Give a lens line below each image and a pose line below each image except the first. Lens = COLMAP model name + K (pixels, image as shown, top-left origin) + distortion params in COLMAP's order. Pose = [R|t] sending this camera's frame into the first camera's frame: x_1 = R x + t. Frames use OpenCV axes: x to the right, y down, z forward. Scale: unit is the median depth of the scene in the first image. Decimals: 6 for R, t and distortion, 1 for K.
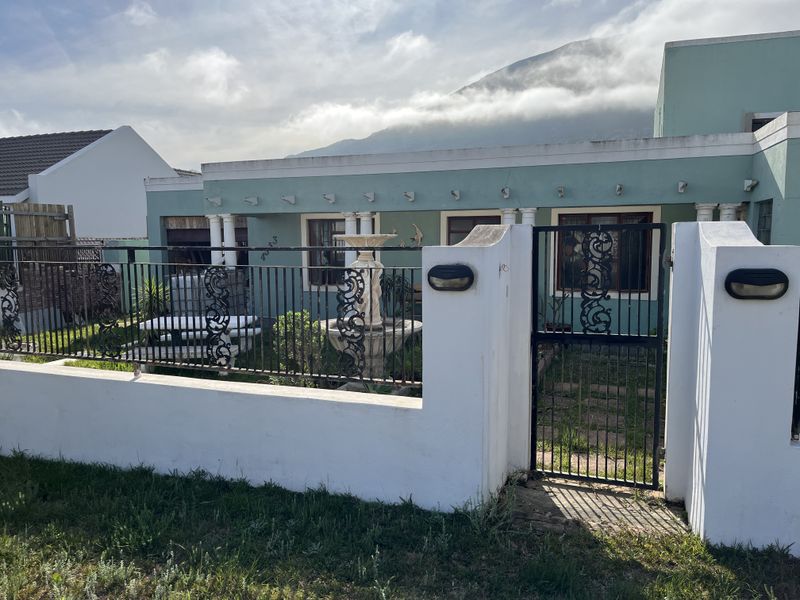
lens RADIAL K [[597.1, 0, 398.0], [0, 597.1, 303.3], [0, 0, 1]] dist [0.075669, -0.103664]
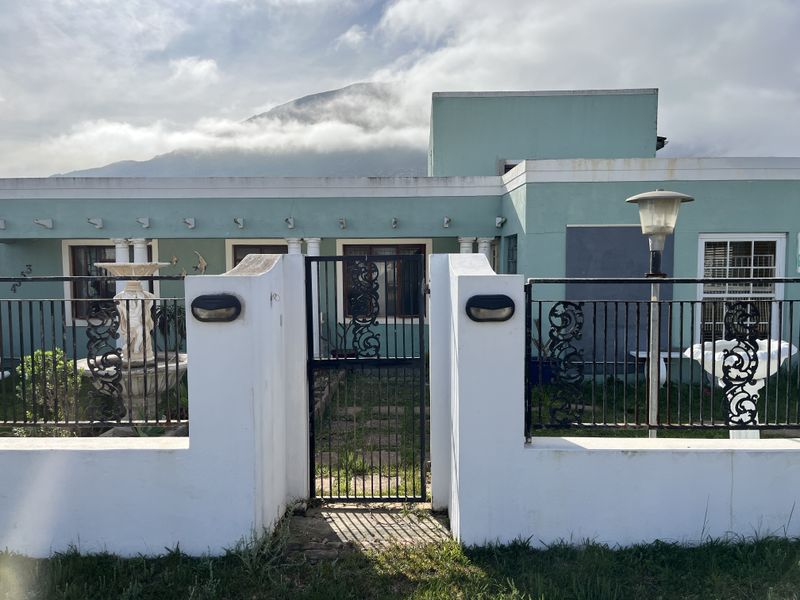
lens RADIAL K [[597.1, 0, 398.0], [0, 597.1, 303.3], [0, 0, 1]] dist [0.075669, -0.103664]
pose [[0.945105, -0.020240, 0.326139, 0.028415], [0.035799, 0.998485, -0.041776, 0.000139], [-0.324800, 0.051158, 0.944398, -0.006688]]
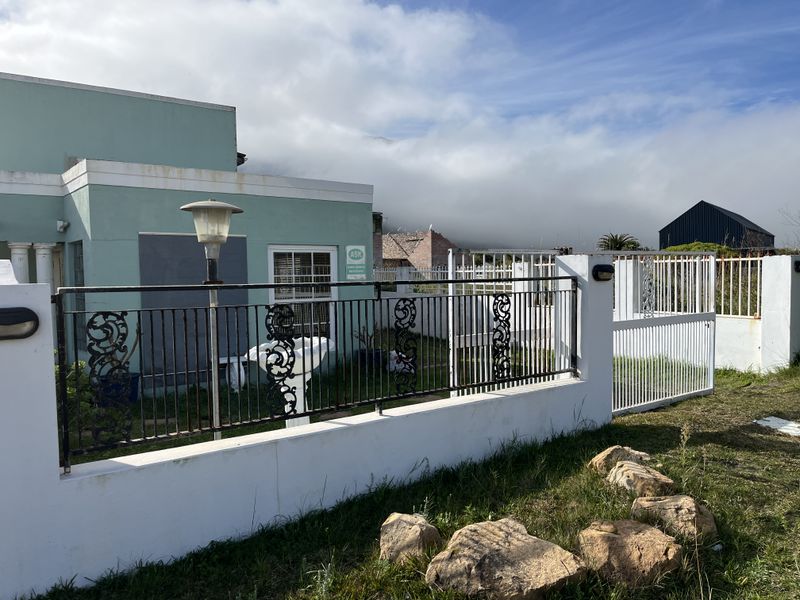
lens RADIAL K [[597.1, 0, 398.0], [0, 597.1, 303.3], [0, 0, 1]] dist [0.075669, -0.103664]
pose [[0.566681, -0.046002, 0.822652, 0.074594], [0.101042, 0.994784, -0.013975, 0.006238], [-0.817718, 0.091042, 0.568373, -0.032329]]
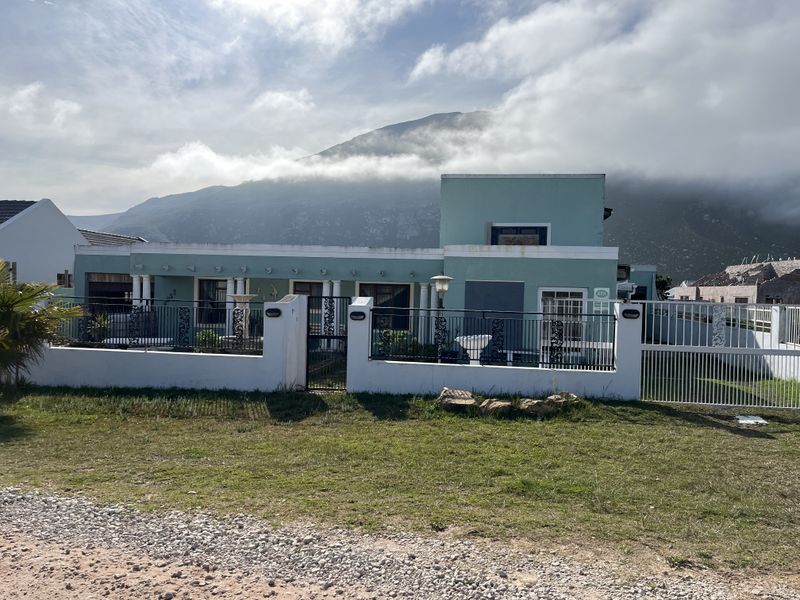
lens RADIAL K [[597.1, 0, 398.0], [0, 597.1, 303.3], [0, 0, 1]] dist [0.075669, -0.103664]
pose [[0.976960, 0.027494, 0.211644, 0.035040], [-0.009375, 0.996239, -0.086140, 0.087888], [-0.213217, 0.082171, 0.973543, -1.118847]]
